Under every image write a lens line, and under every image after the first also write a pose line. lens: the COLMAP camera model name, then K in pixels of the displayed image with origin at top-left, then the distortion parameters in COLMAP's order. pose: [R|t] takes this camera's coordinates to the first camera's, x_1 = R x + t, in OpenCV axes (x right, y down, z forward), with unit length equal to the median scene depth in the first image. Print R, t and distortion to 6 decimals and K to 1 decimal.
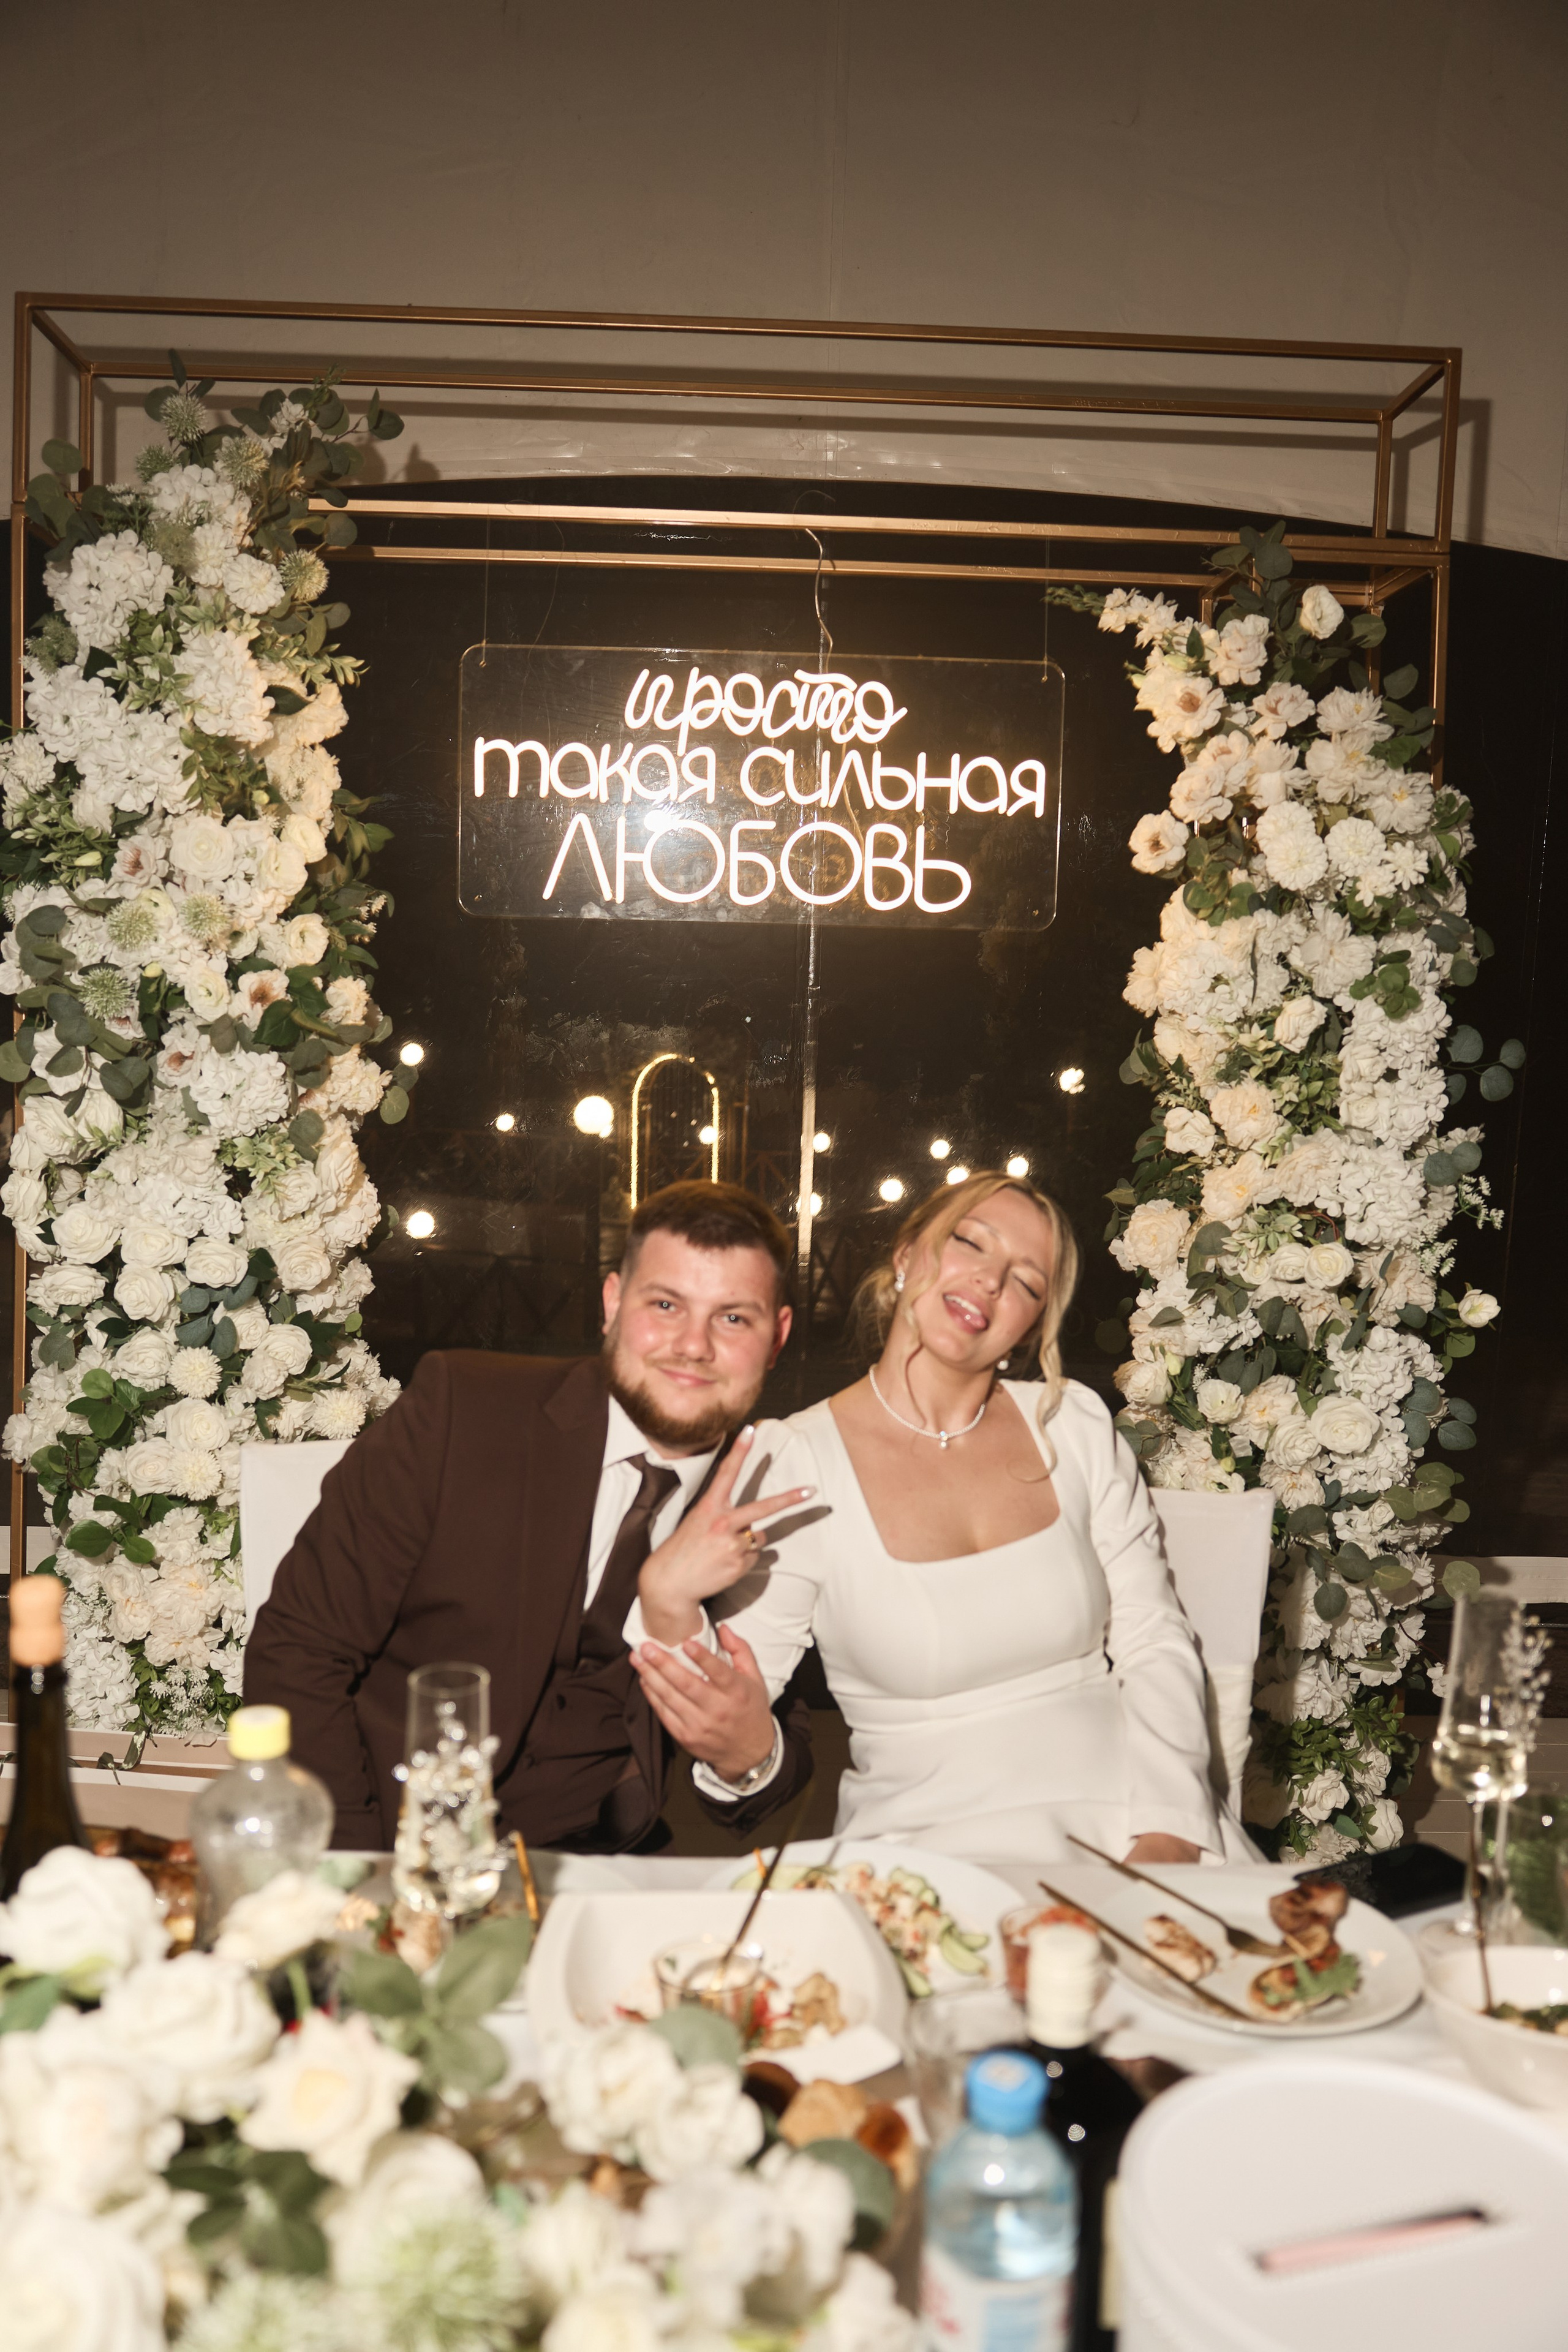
lens RADIAL K [[2044.3, 0, 784.0], [0, 2044.3, 1176.0], [0, 0, 1]] dist [-0.005853, 0.002316]
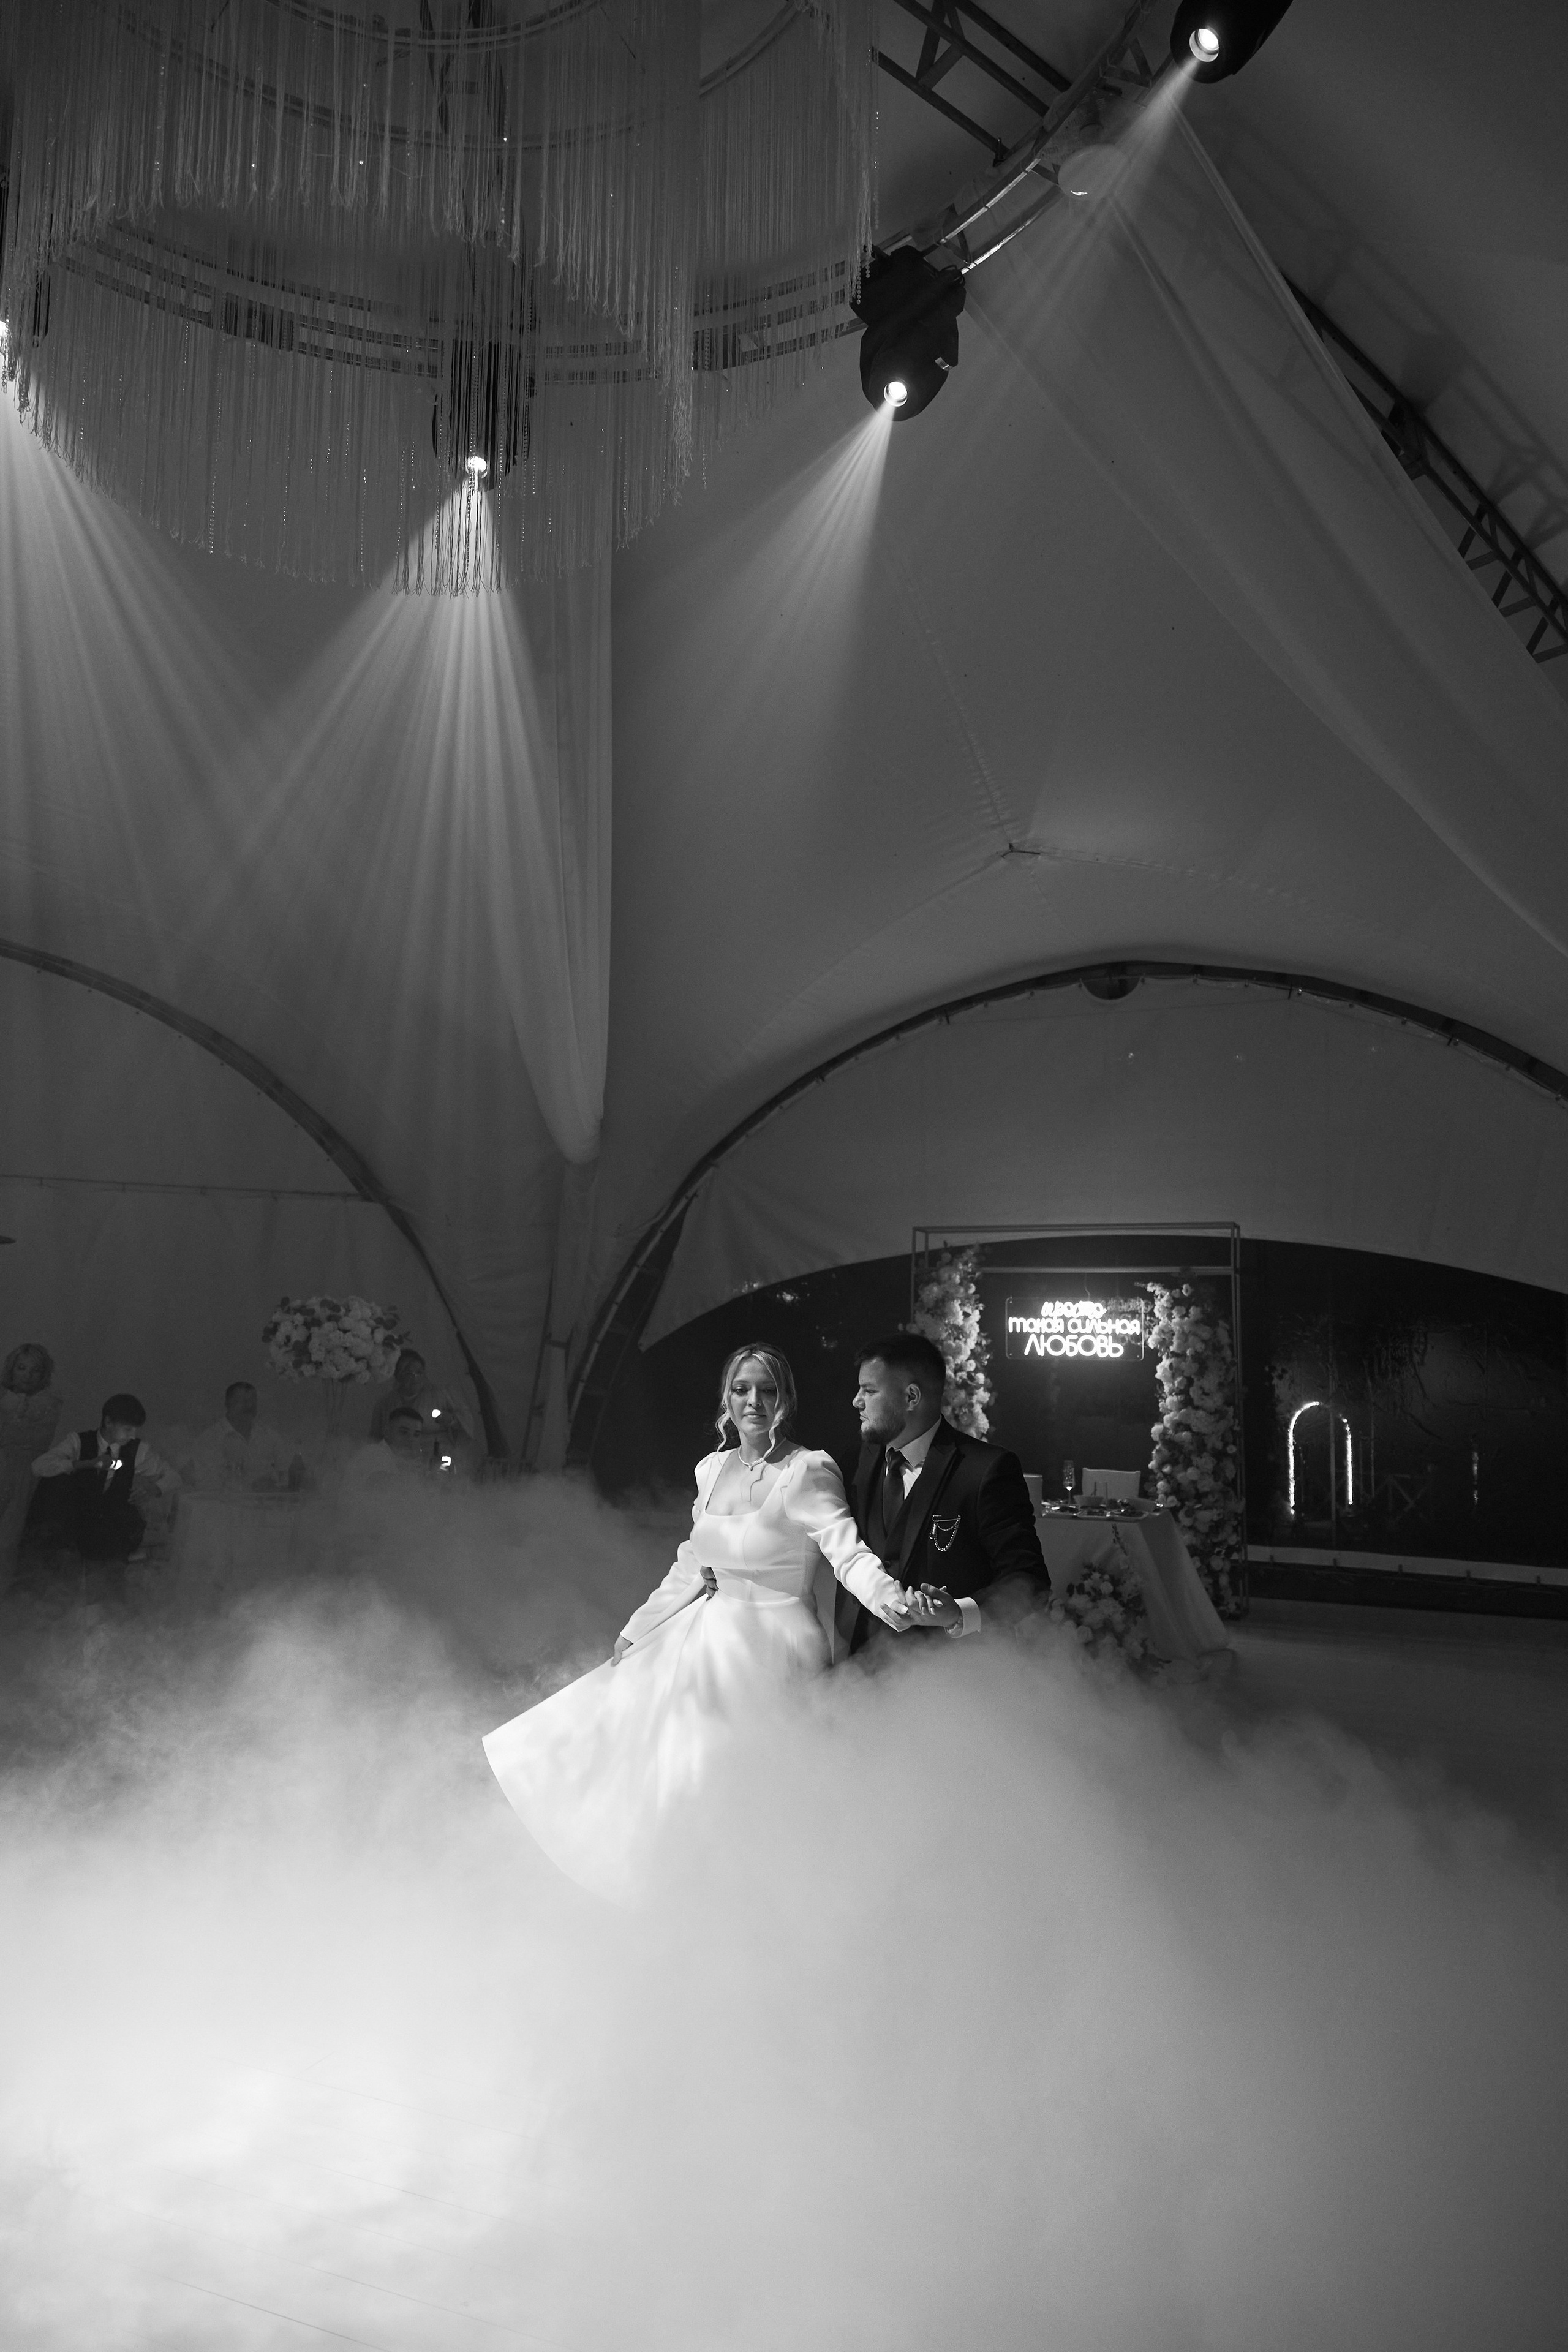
lens RADIAL K [[1575.3, 0, 784.0], [0, 1575.3, 1176.0], [0, 0, 1]] dist [-0.003248, -0.002092]
pose [[0.908269, -0.059949, -0.414070, 0.897228], [-0.025747, 0.979797, -0.198332, 0.187079], [0.417594, 0.190800, 0.888375, -2.471747]]
